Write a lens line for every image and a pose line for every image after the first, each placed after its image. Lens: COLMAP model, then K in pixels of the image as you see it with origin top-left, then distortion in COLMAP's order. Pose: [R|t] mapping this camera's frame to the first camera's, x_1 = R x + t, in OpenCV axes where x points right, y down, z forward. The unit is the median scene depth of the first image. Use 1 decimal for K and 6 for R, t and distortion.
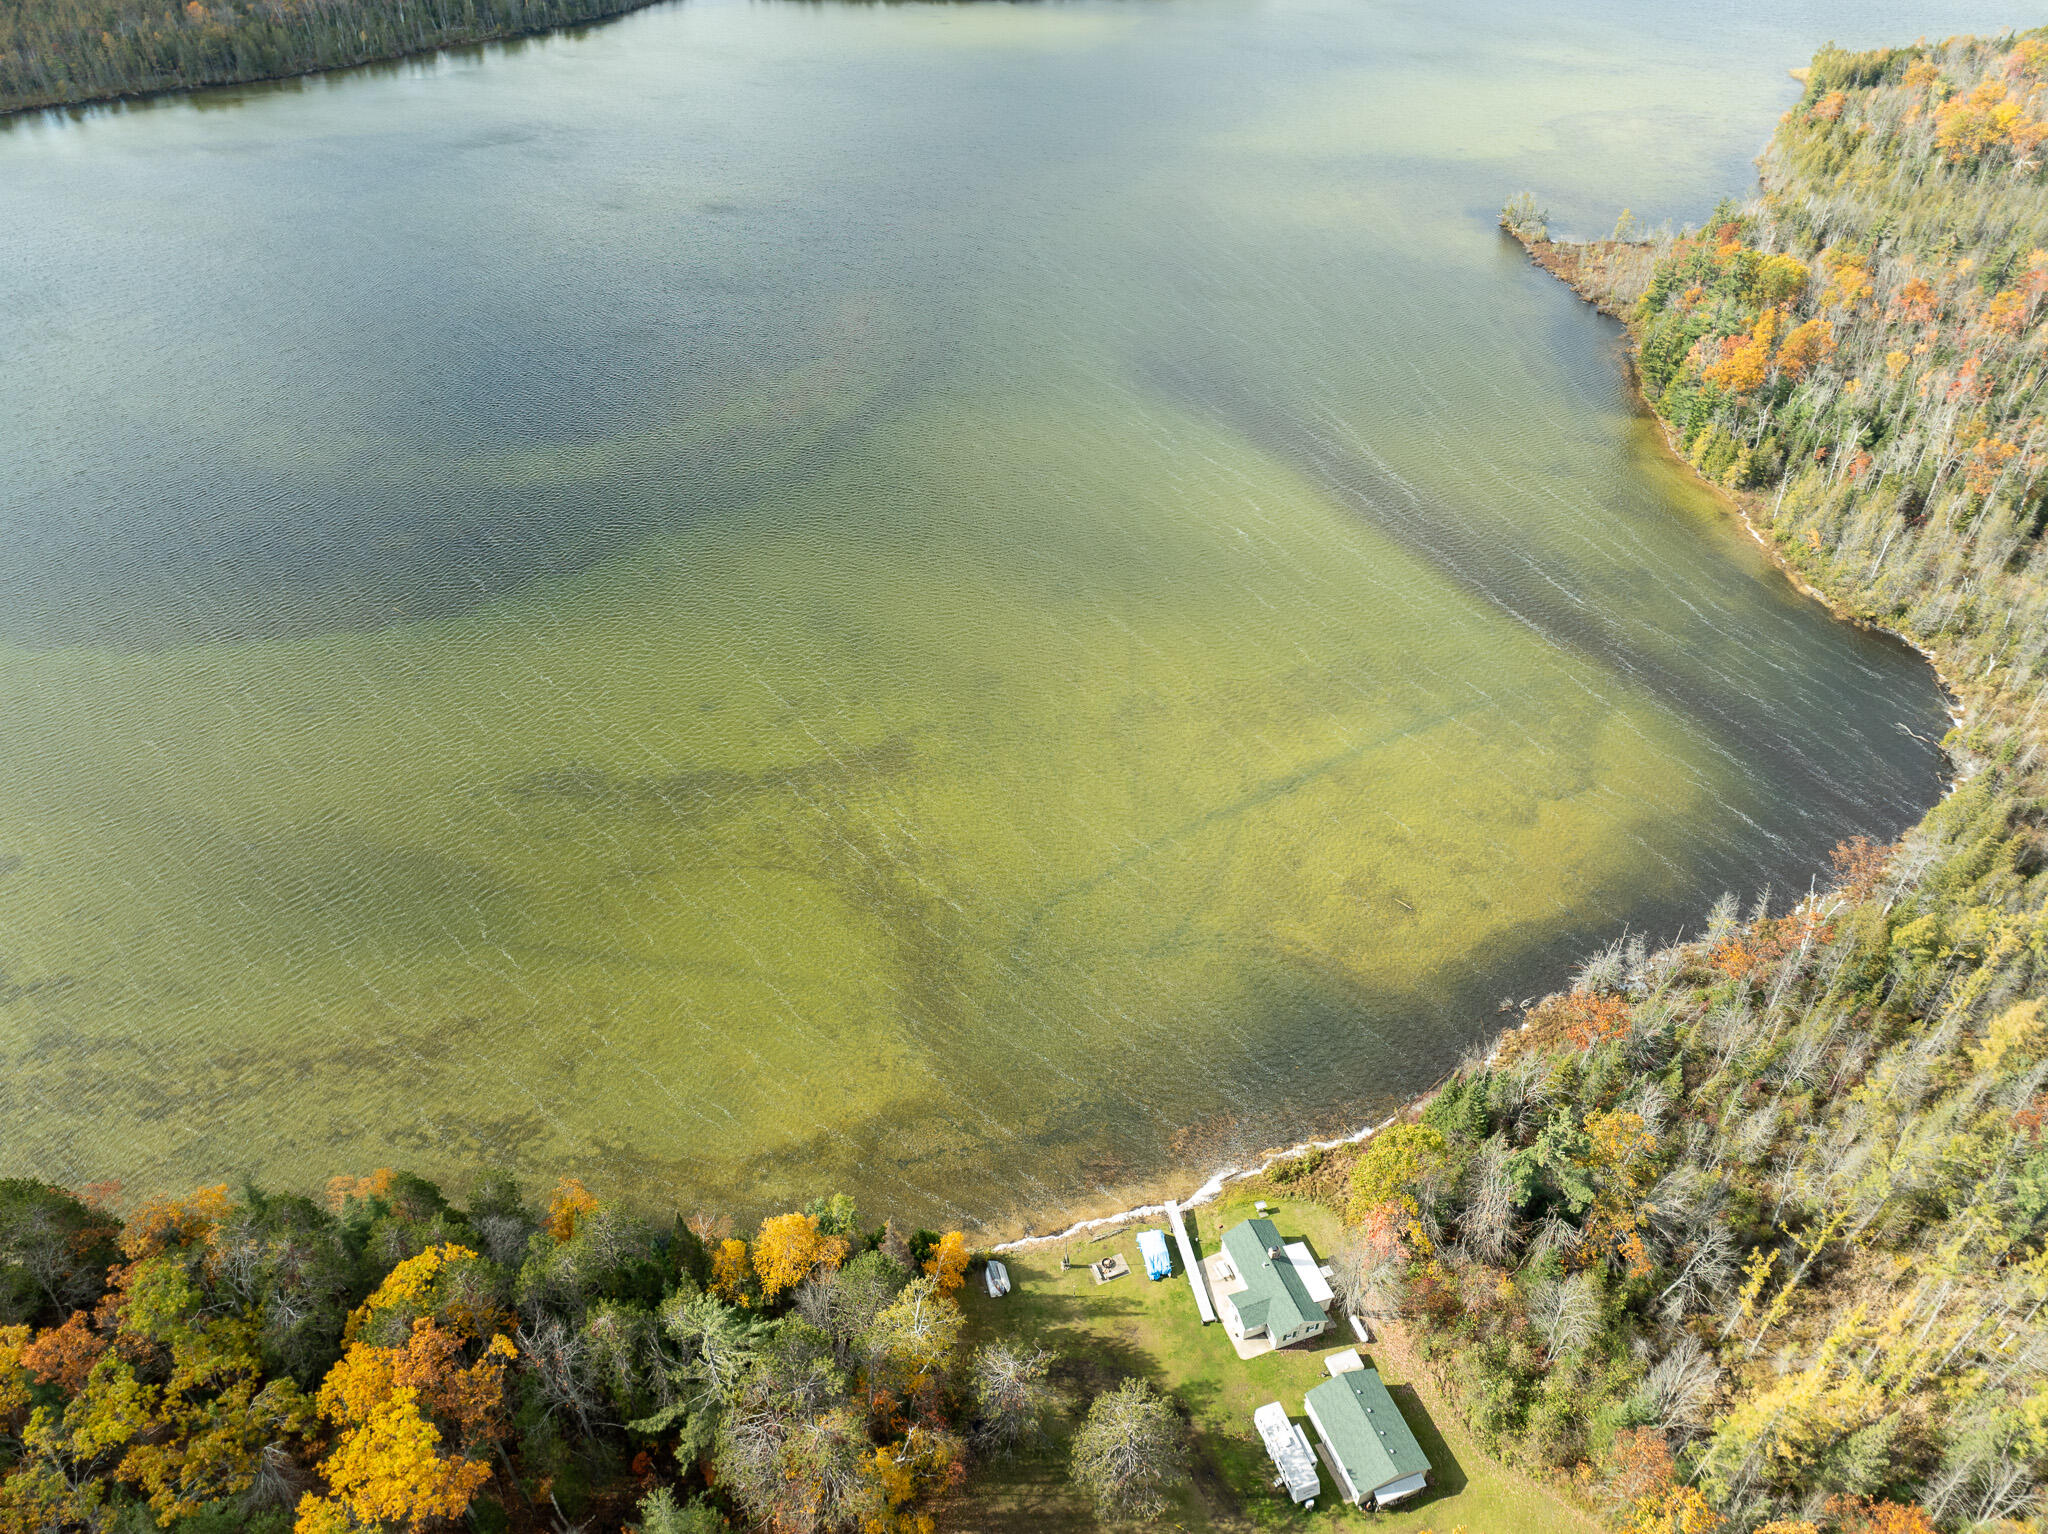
lens RADIAL K [[1458.7, 0, 1033.0], [0, 1458.7, 772.5], [0, 0, 1]] dist [-0.029994, 0.018357]
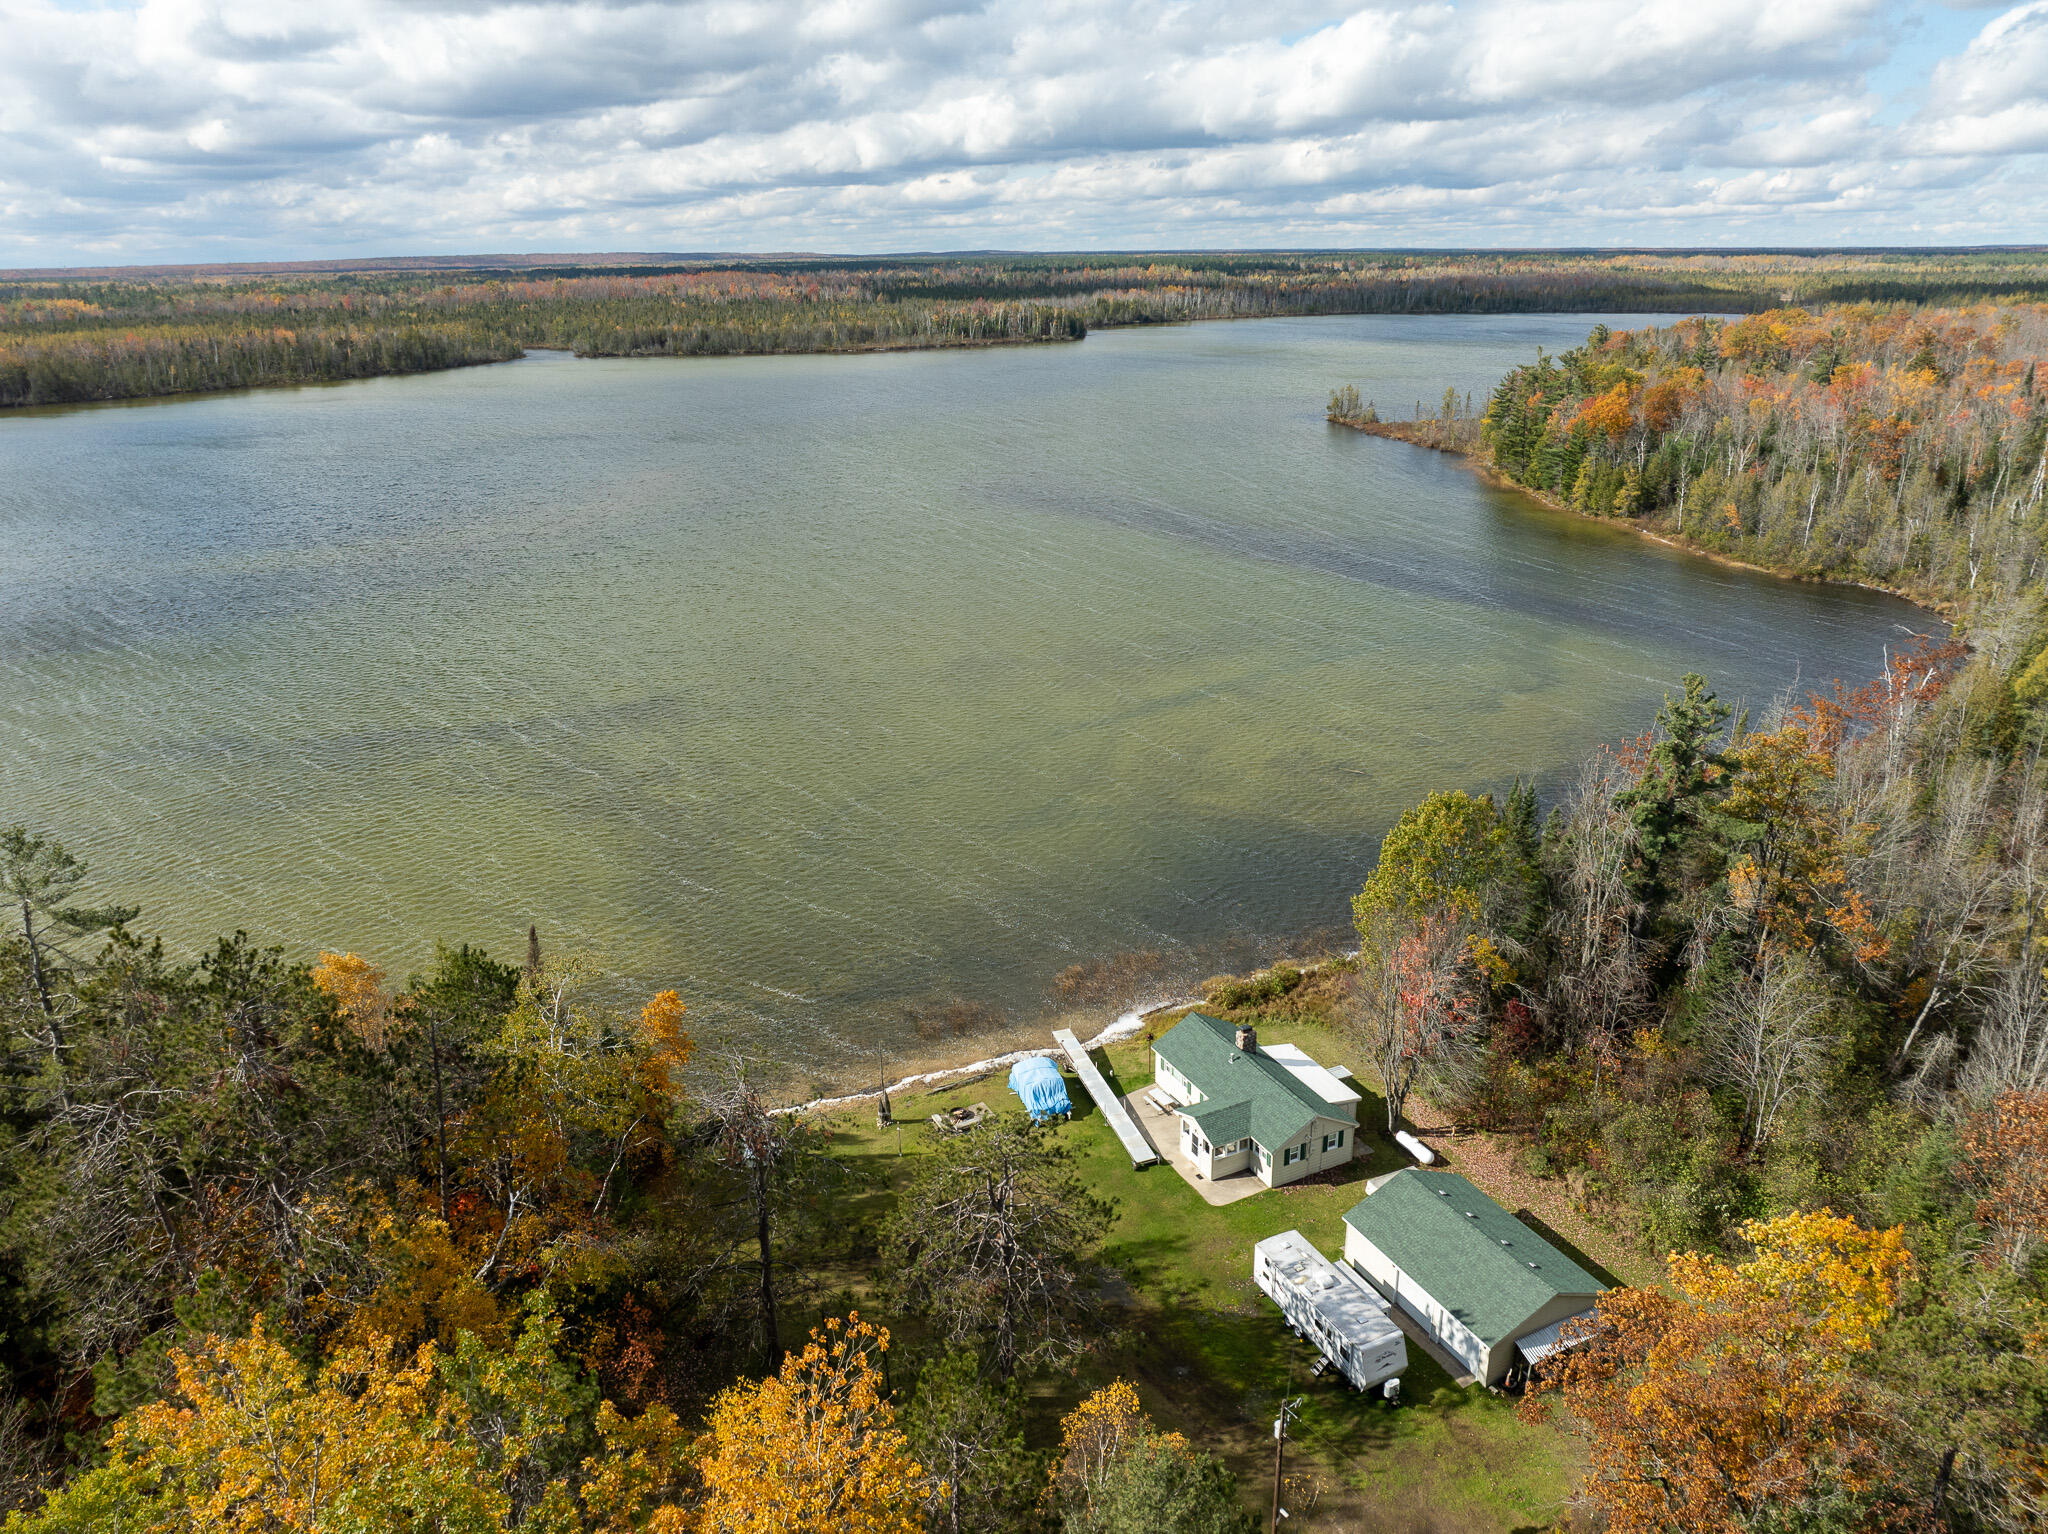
lens RADIAL K [[1458.7, 0, 1024.8], [0, 1458.7, 771.3], [0, 0, 1]] dist [-0.029994, 0.018357]
pose [[0.994016, -0.053915, 0.095001, 0.022761], [0.080246, 0.950495, -0.300201, 0.290273], [-0.074113, 0.306028, 0.949133, 0.317811]]
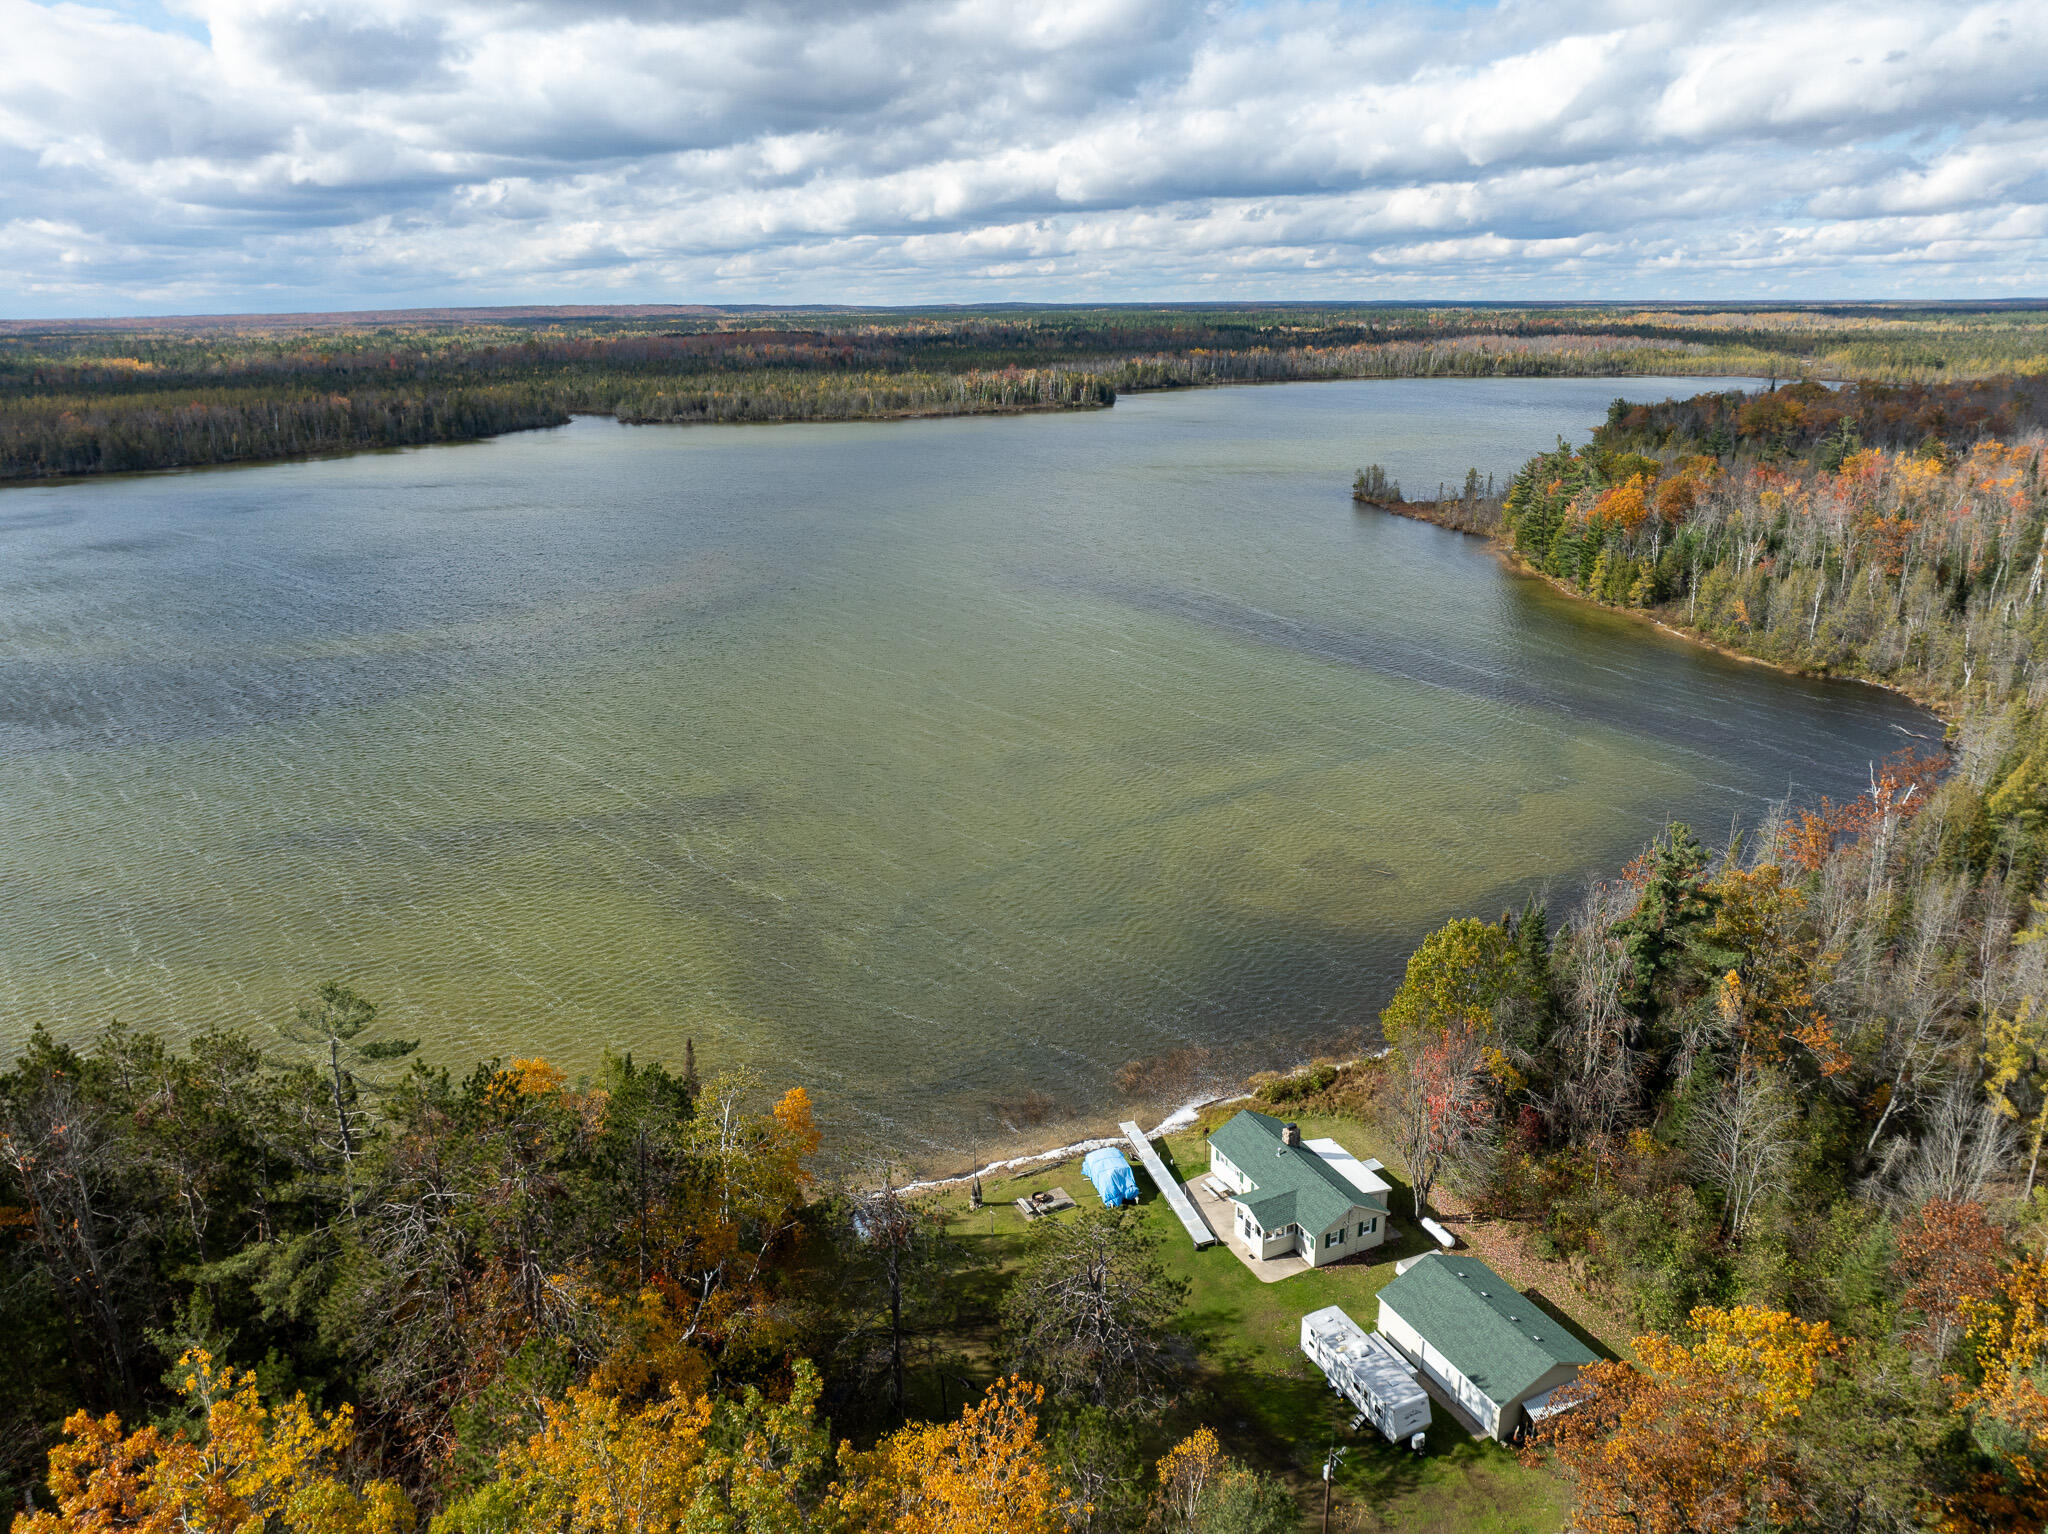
lens RADIAL K [[1458.7, 0, 1023.7], [0, 1458.7, 780.1], [0, 0, 1]] dist [-0.029994, 0.018357]
pose [[0.995719, -0.045573, 0.080418, -0.000200], [0.069468, 0.942883, -0.325800, 0.282810], [-0.060977, 0.329992, 0.942012, 0.245779]]
